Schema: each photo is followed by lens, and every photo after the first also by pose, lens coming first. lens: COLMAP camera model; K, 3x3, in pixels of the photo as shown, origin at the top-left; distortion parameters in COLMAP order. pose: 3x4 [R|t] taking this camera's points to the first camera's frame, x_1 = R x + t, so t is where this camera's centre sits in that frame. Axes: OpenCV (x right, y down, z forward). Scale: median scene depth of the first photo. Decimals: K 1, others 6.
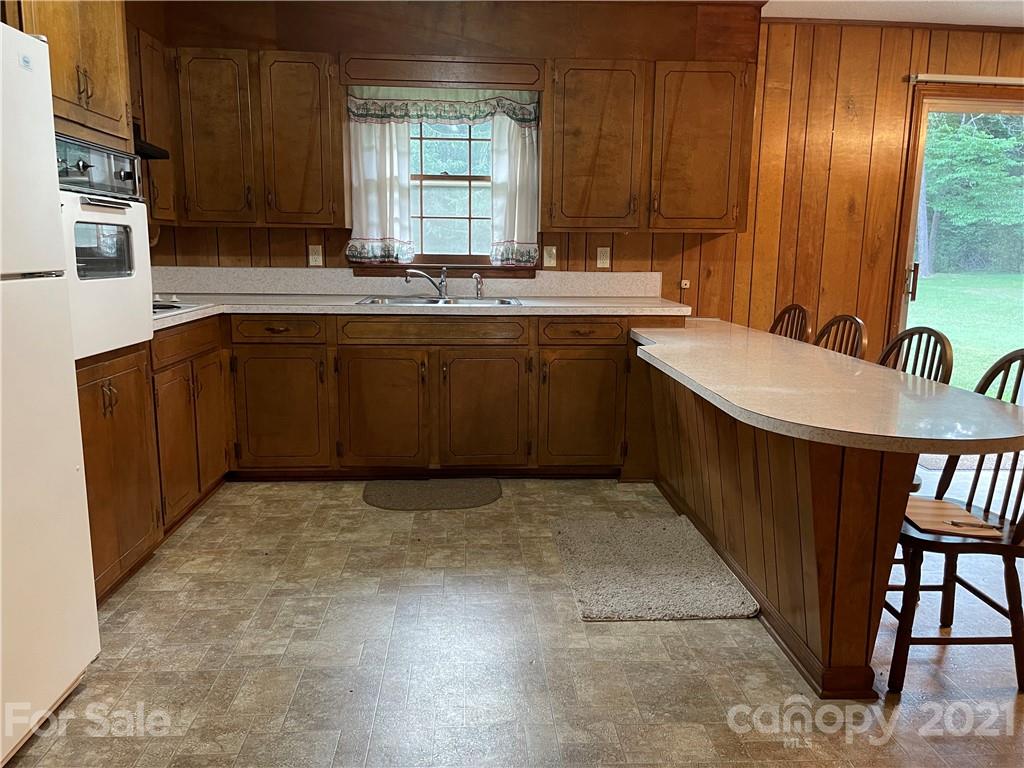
lens RADIAL K [[773.8, 0, 509.5], [0, 773.8, 380.5], [0, 0, 1]] dist [-0.000234, -0.025867]
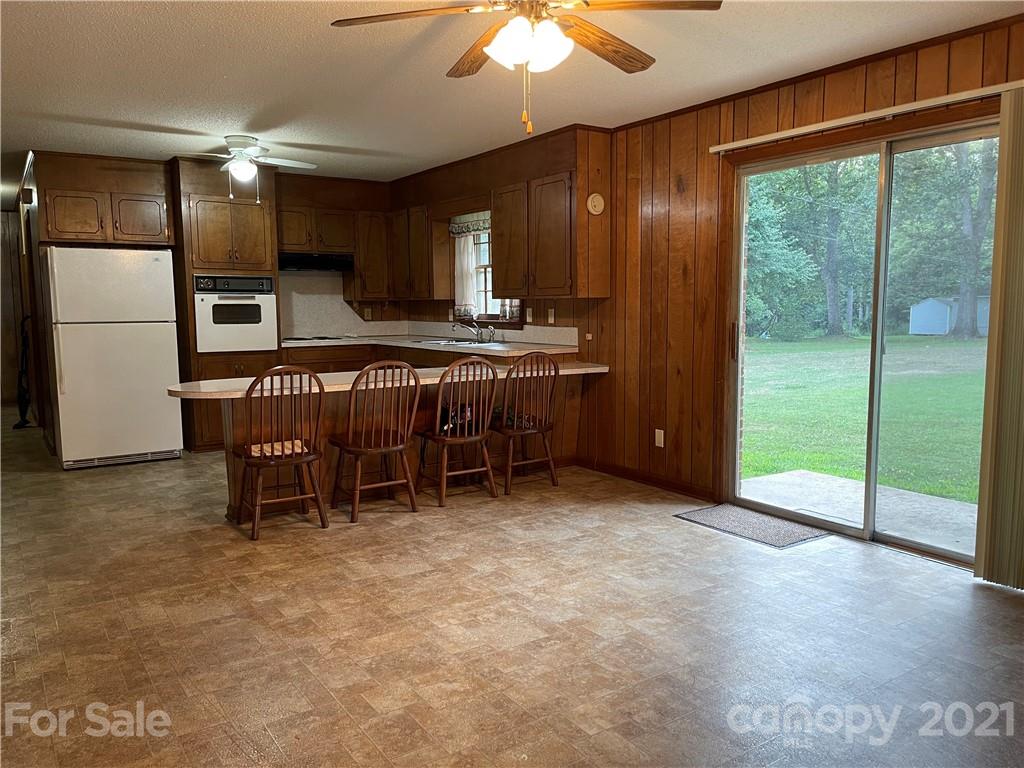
lens RADIAL K [[773.8, 0, 512.3], [0, 773.8, 386.4], [0, 0, 1]] dist [-0.000234, -0.025867]
pose [[0.514506, 0.081134, -0.853640, 1.313831], [-0.132416, 0.991090, 0.014388, -0.046061], [0.847201, 0.105633, 0.520665, 0.237957]]
